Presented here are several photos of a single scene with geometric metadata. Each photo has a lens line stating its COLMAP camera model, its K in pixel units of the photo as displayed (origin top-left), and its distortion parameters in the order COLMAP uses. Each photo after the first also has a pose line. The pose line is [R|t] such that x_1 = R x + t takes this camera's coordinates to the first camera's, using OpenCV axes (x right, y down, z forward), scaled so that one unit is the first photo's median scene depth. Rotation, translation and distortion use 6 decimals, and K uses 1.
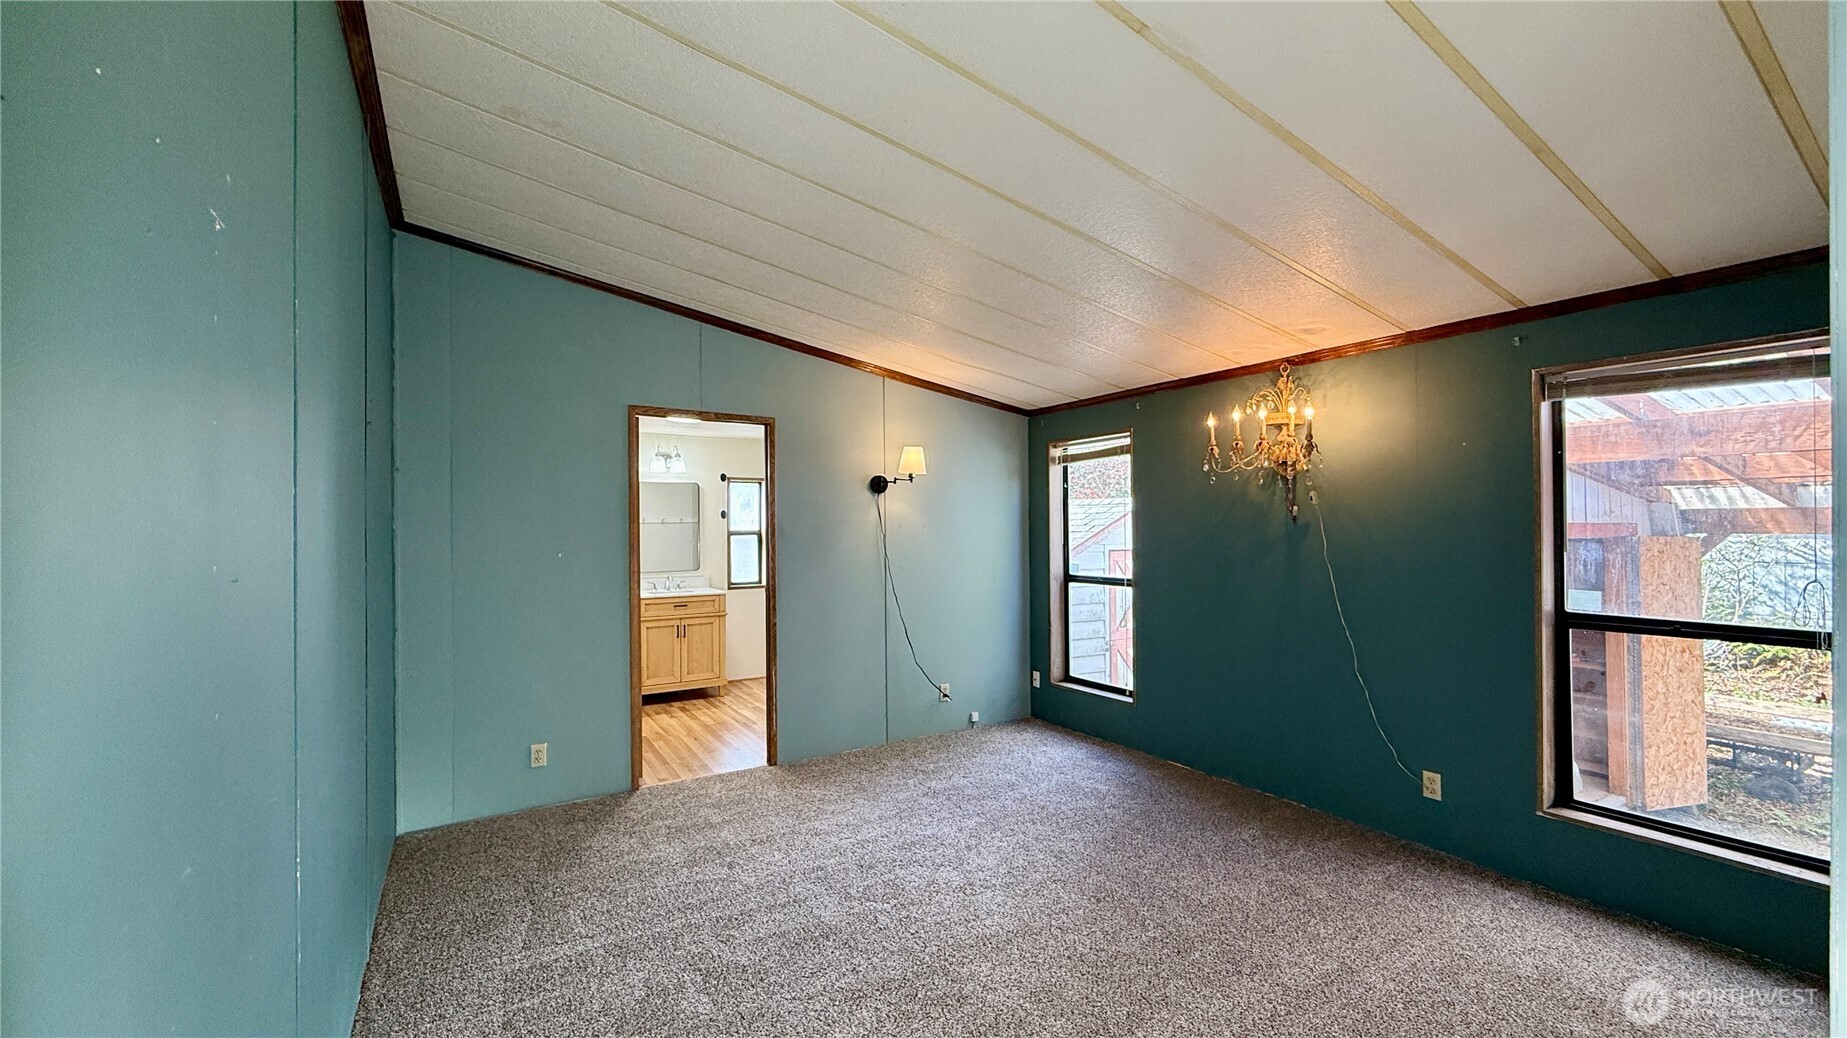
lens RADIAL K [[735.4, 0, 915.1], [0, 735.4, 518.1], [0, 0, 1]] dist [-0.000371, 0.000010]
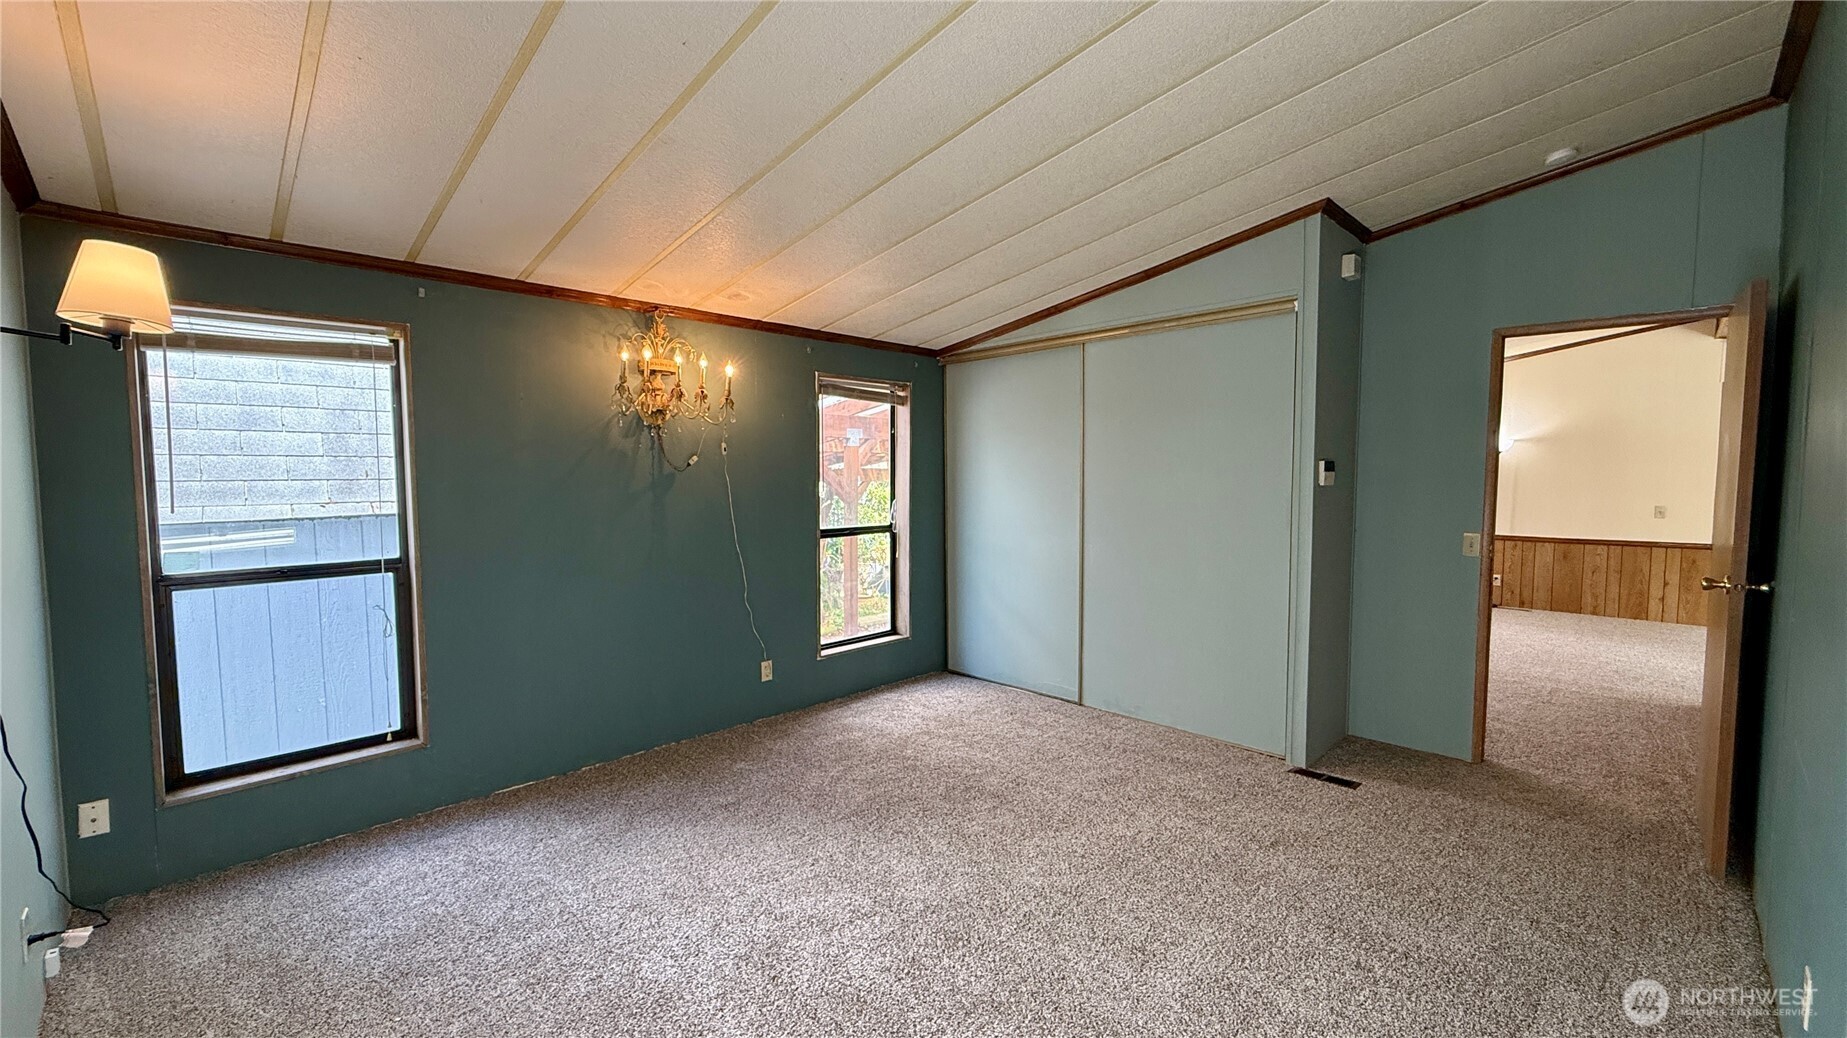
lens RADIAL K [[735.4, 0, 915.1], [0, 735.4, 518.1], [0, 0, 1]] dist [-0.000371, 0.000010]
pose [[-0.218812, -0.055824, 0.974169, -0.436790], [-0.006488, 0.998423, 0.055756, 0.008334], [-0.975745, 0.005880, -0.218829, 0.710880]]
